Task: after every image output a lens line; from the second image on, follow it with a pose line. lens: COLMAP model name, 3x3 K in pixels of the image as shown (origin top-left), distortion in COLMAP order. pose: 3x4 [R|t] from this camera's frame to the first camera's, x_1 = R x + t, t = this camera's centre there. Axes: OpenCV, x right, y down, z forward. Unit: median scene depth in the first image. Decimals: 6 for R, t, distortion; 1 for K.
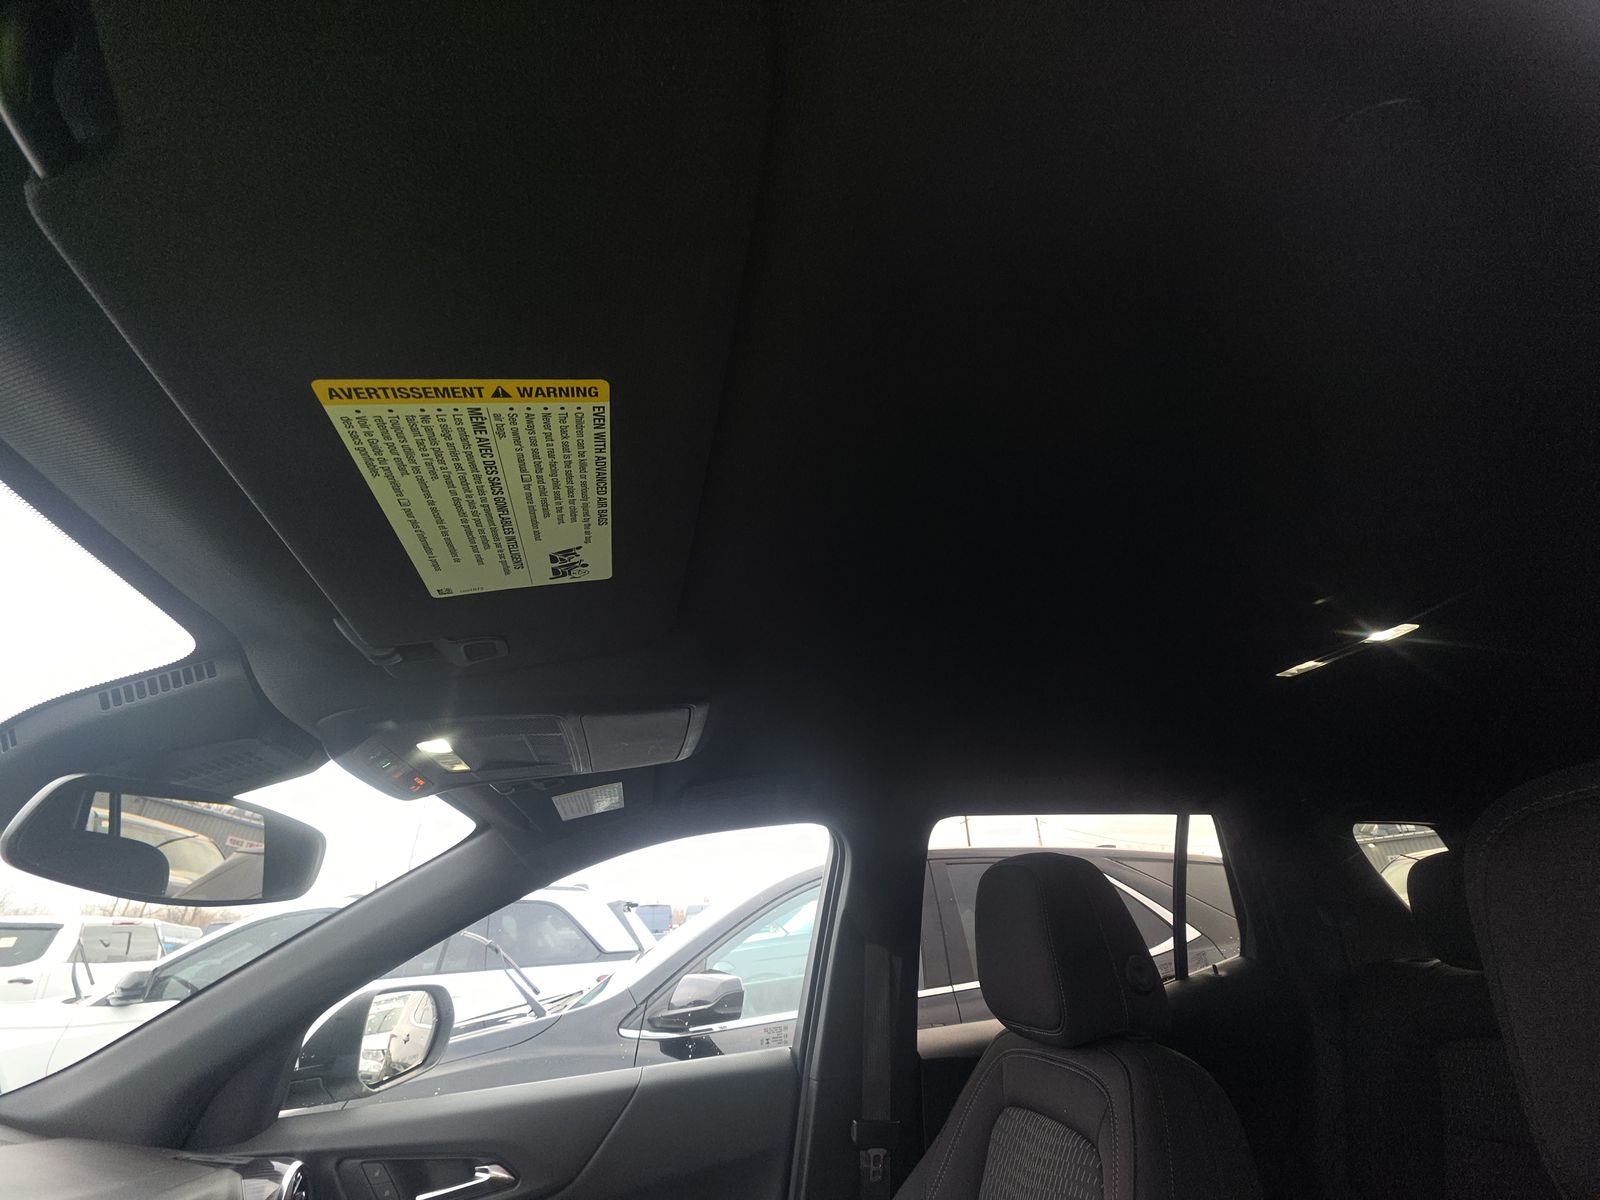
lens RADIAL K [[638.4, 0, 799.0], [0, 638.4, 598.6], [0, 0, 1]] dist [0.007831, -0.005278]
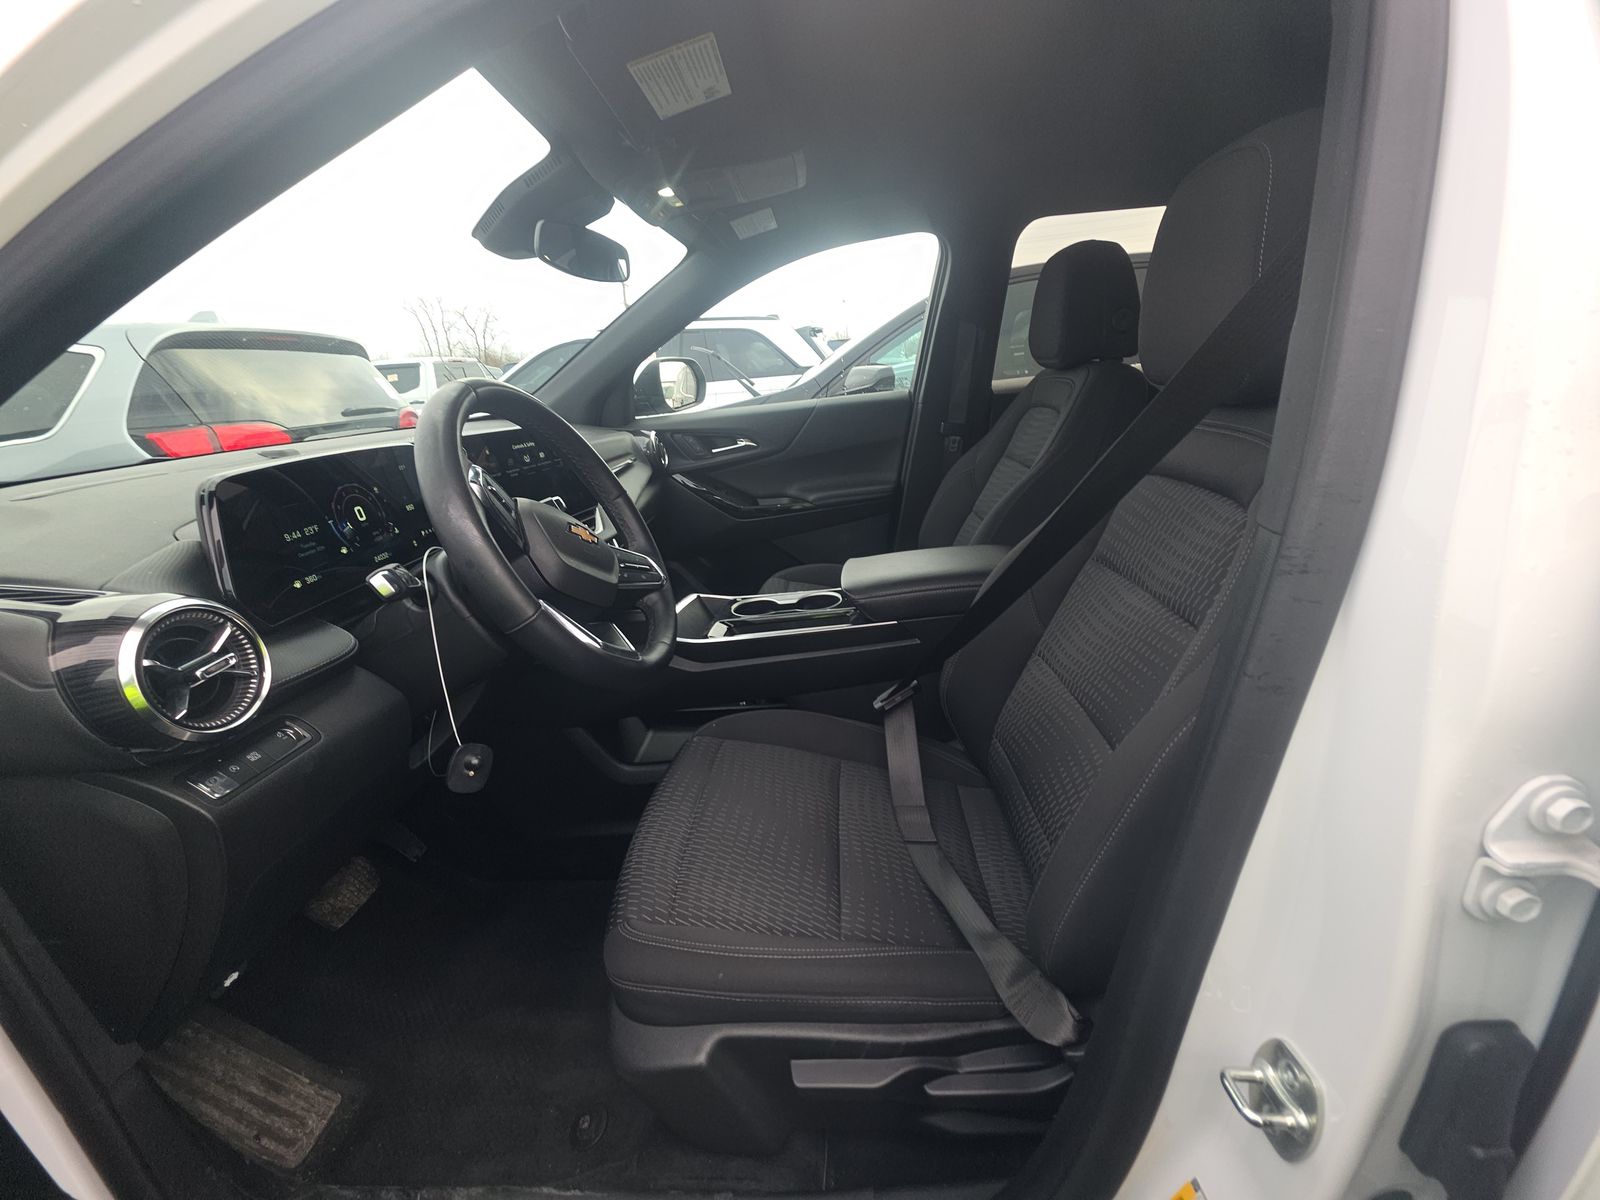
lens RADIAL K [[638.4, 0, 808.3], [0, 638.4, 600.7], [0, 0, 1]] dist [0.007831, -0.005278]
pose [[0.966675, 0.065792, -0.247407, 0.206488], [0.138524, 0.678291, 0.721618, -0.137377], [0.215290, -0.731842, 0.646574, -0.542479]]
